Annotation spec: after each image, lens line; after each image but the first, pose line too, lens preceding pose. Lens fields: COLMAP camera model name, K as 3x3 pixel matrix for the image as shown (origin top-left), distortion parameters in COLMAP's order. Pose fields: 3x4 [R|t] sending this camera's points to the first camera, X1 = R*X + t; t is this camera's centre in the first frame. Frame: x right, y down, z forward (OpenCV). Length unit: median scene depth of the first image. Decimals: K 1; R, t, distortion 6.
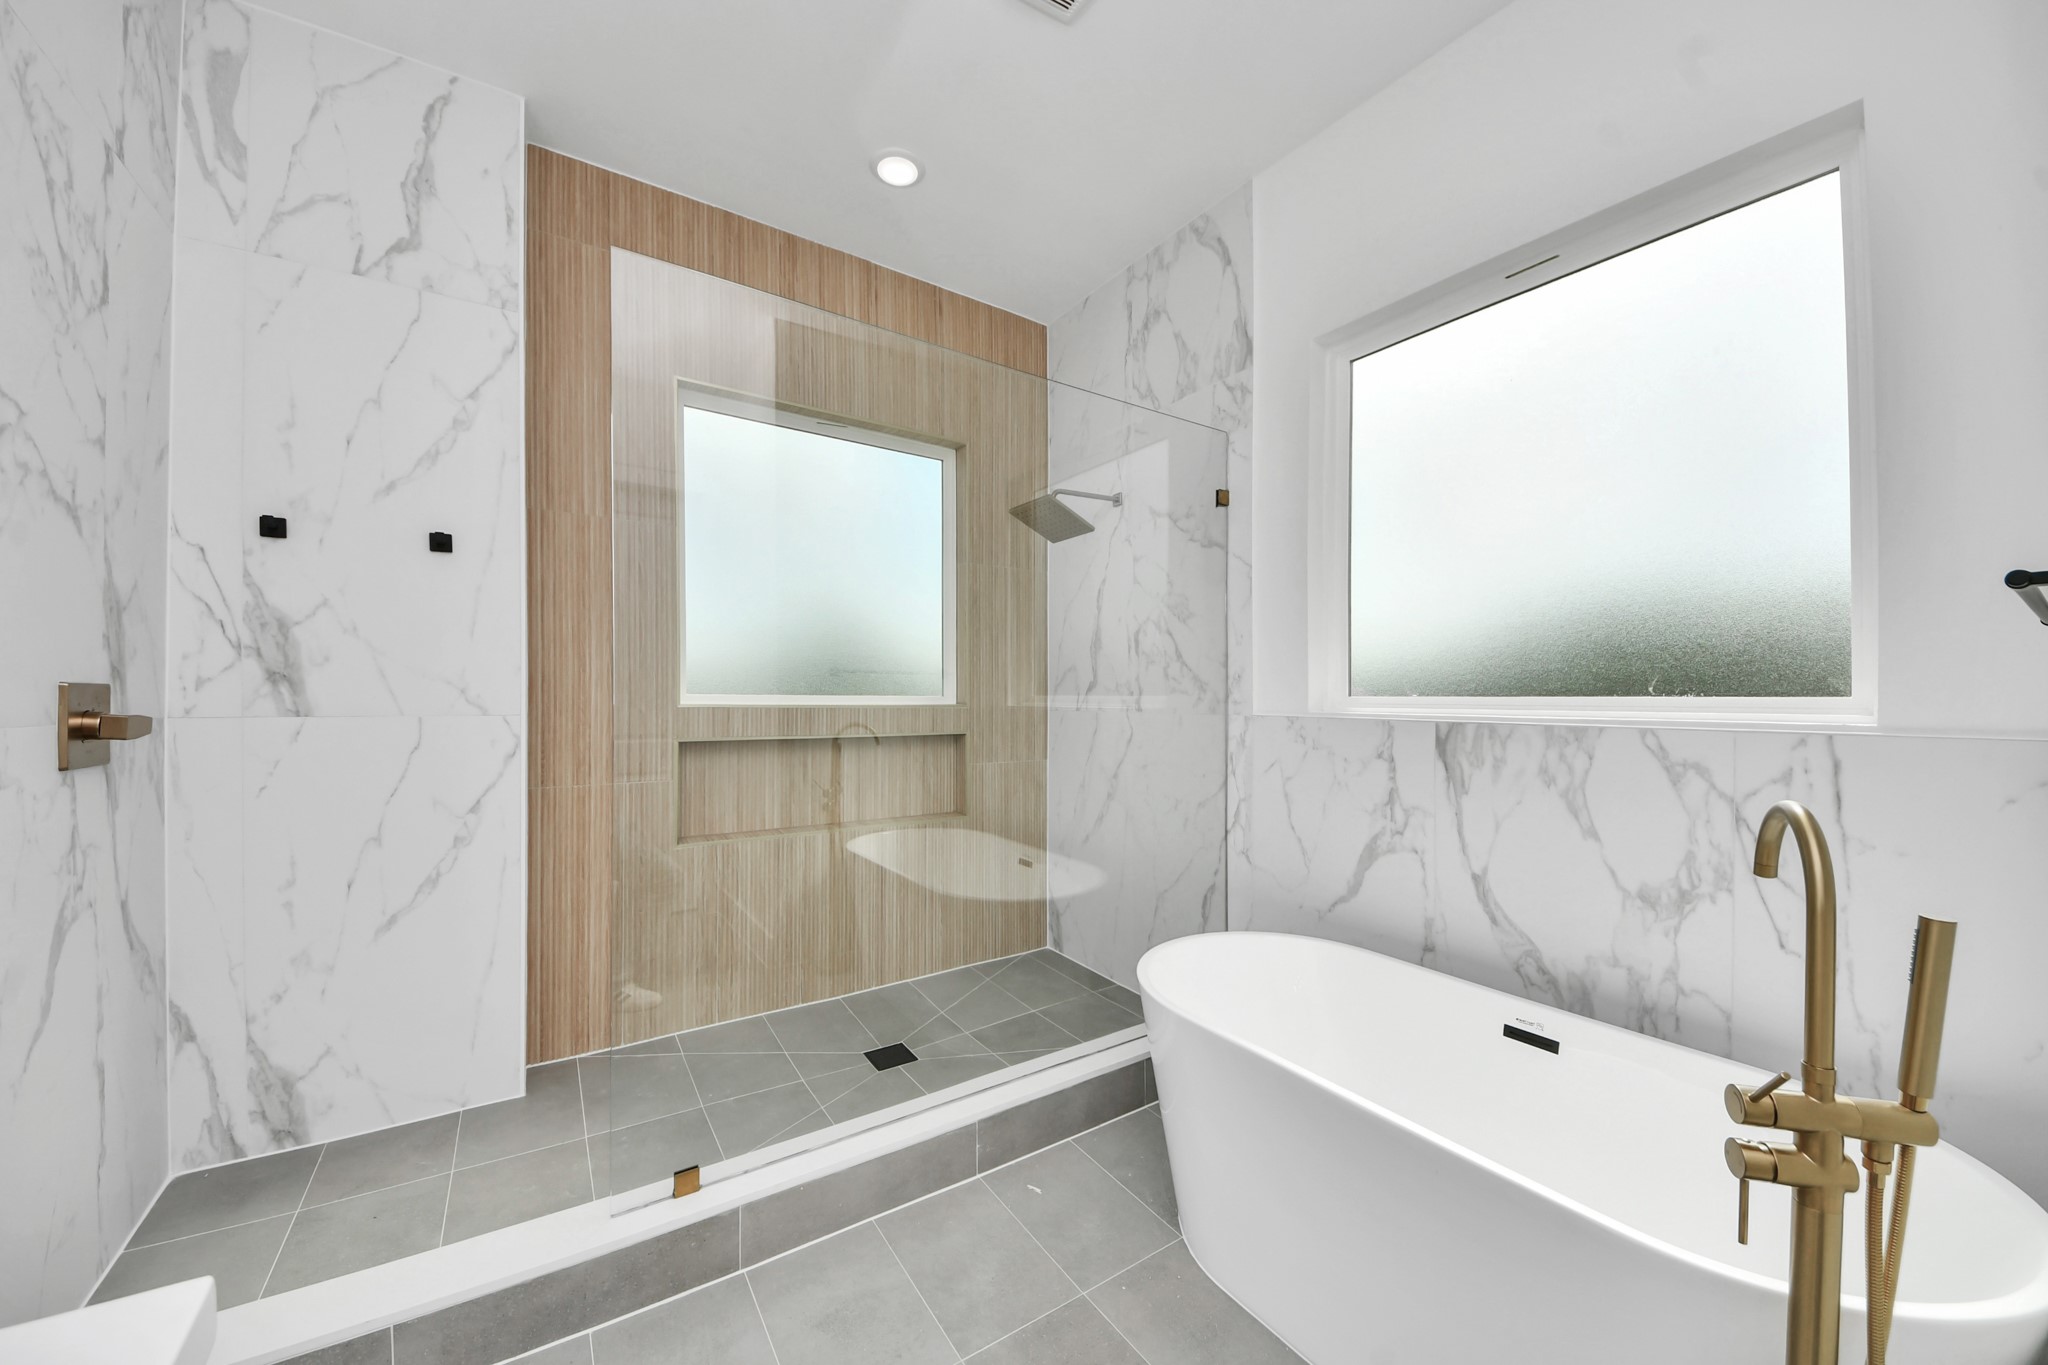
lens RADIAL K [[753.8, 0, 1004.9], [0, 753.8, 700.1], [0, 0, 1]] dist [0.000928, -0.009026]
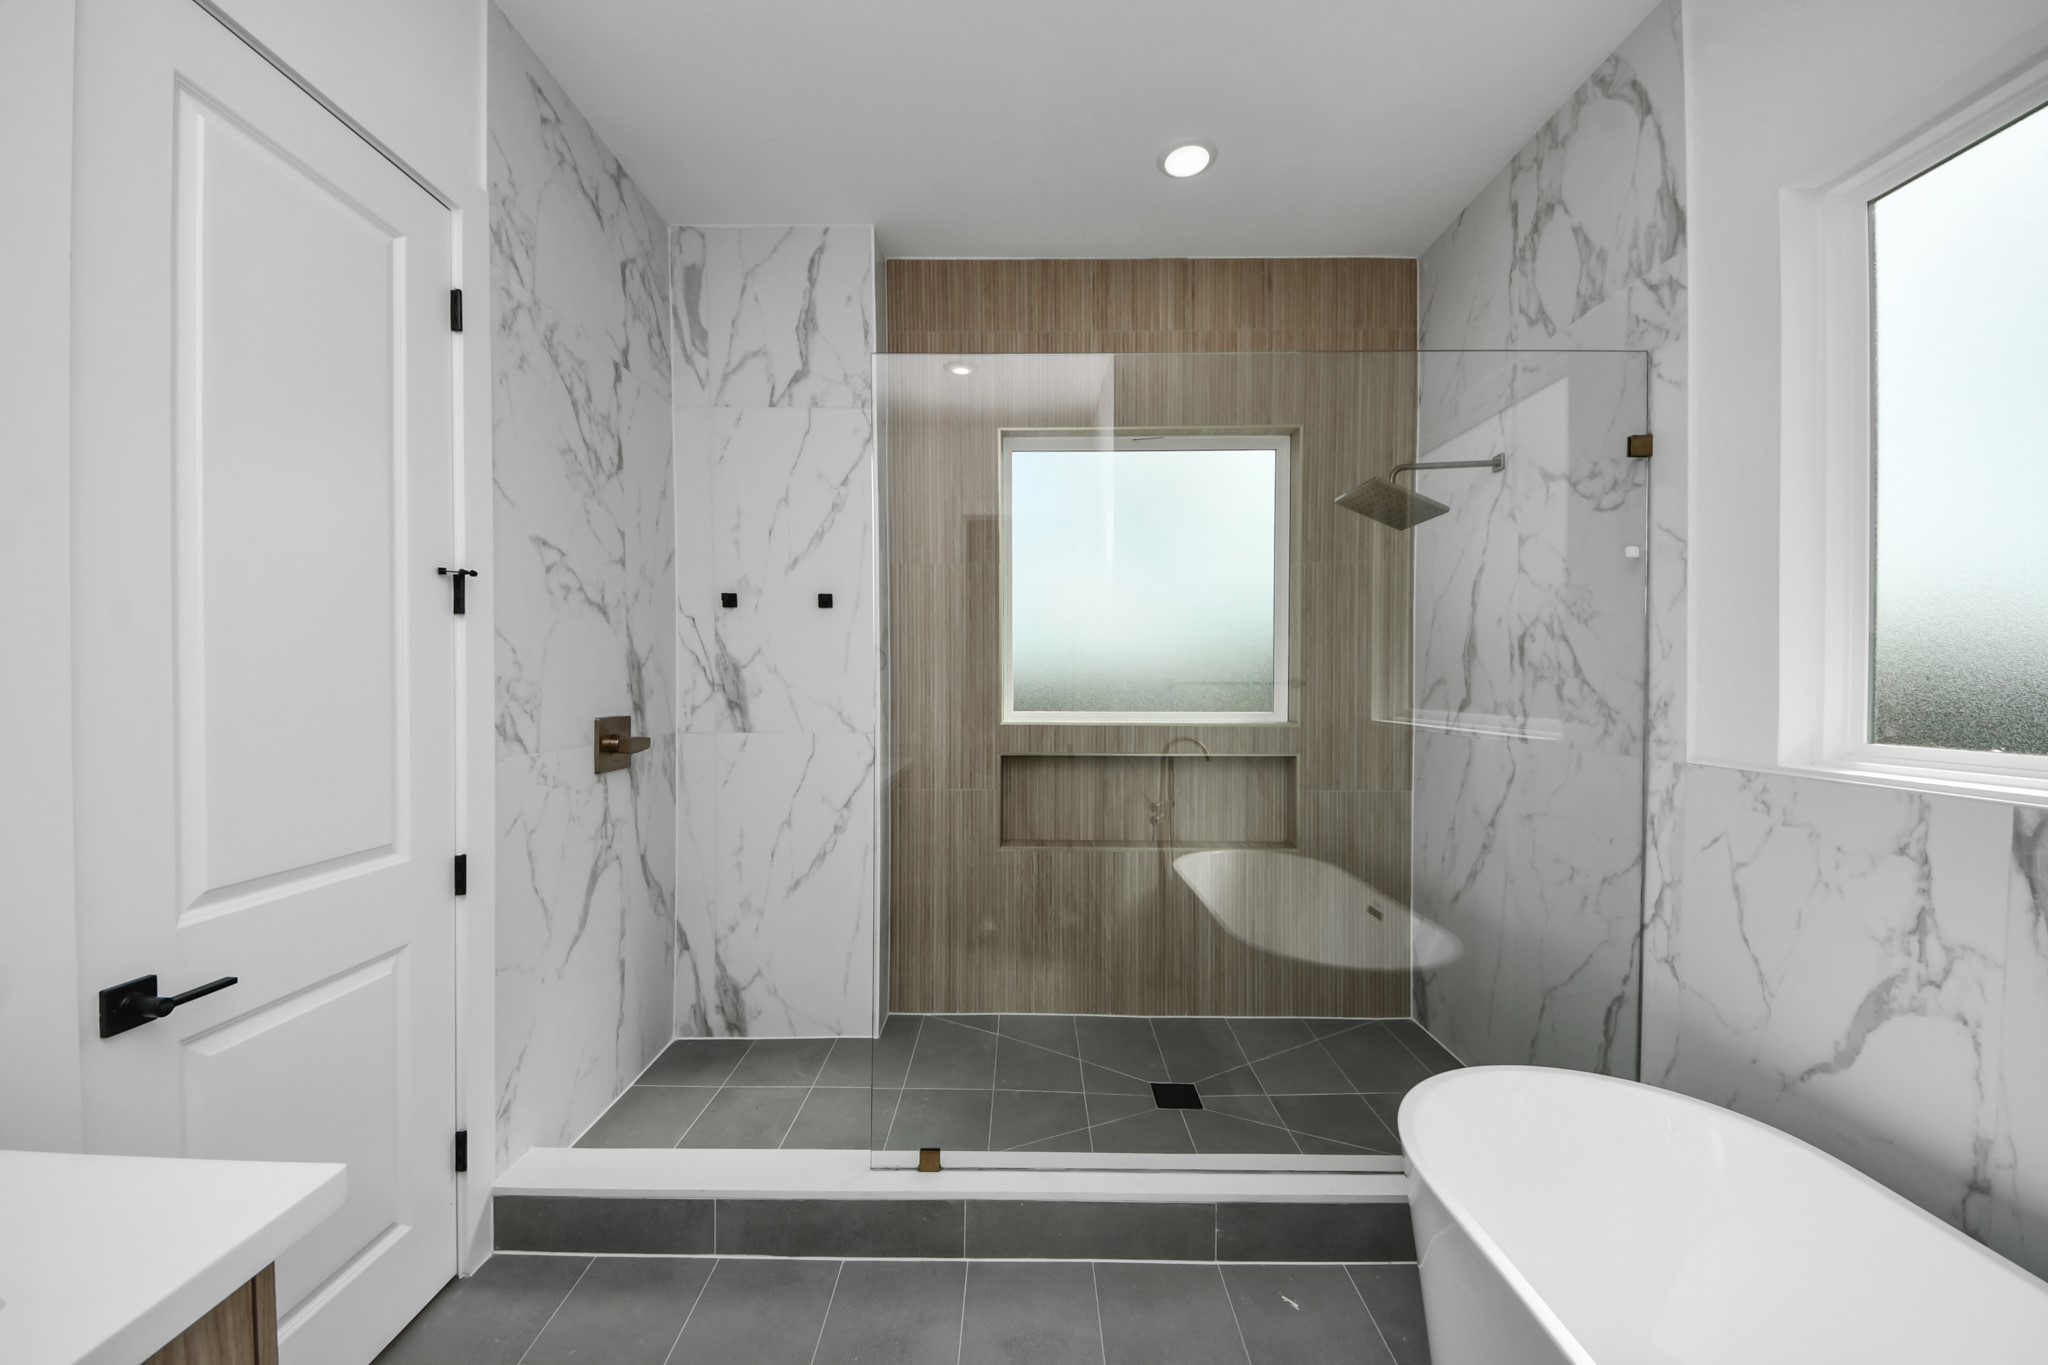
lens RADIAL K [[753.8, 0, 984.8], [0, 753.8, 694.2], [0, 0, 1]] dist [0.000928, -0.009026]
pose [[0.819190, 0.002514, -0.573517, 0.214897], [0.005138, 0.999918, 0.011721, -0.056895], [0.573500, -0.012549, 0.819110, 0.088262]]
